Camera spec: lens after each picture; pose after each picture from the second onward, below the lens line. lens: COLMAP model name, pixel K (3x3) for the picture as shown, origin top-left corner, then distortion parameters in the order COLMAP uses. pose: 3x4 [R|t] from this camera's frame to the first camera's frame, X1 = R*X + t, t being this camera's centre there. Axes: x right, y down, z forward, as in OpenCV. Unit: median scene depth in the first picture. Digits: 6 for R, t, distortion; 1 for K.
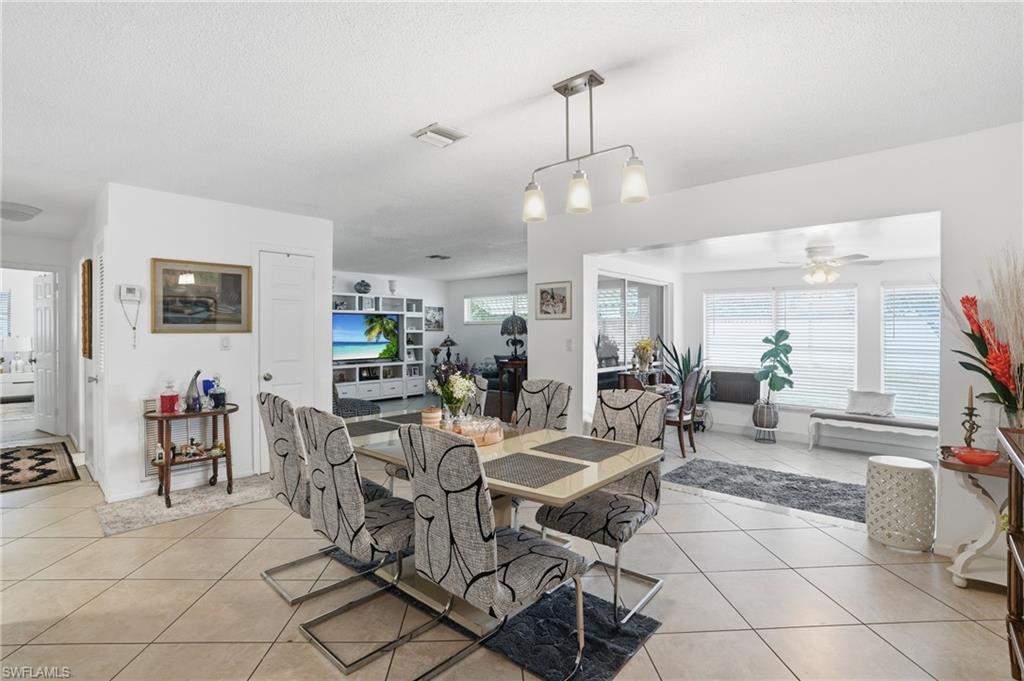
lens RADIAL K [[481.5, 0, 517.1], [0, 481.5, 336.3], [0, 0, 1]] dist [-0.029158, 0.003436]
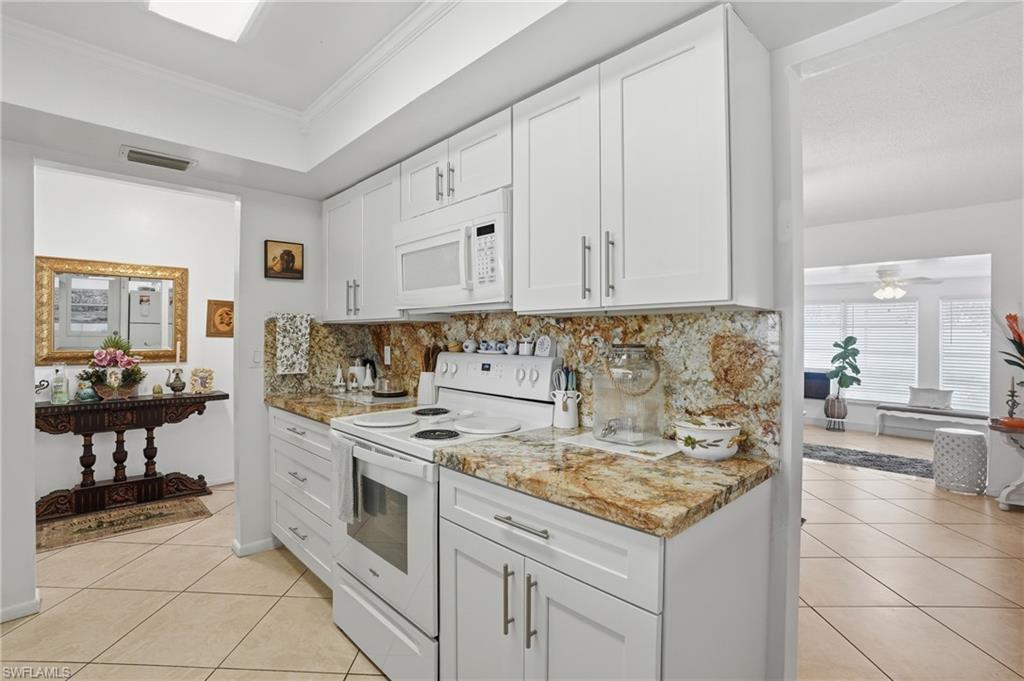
lens RADIAL K [[481.5, 0, 510.4], [0, 481.5, 340.1], [0, 0, 1]] dist [-0.029158, 0.003436]
pose [[0.997553, 0.006213, -0.069637, -0.219322], [-0.006302, 0.999980, -0.001055, 0.002909], [0.069629, 0.001492, 0.997572, -0.249481]]
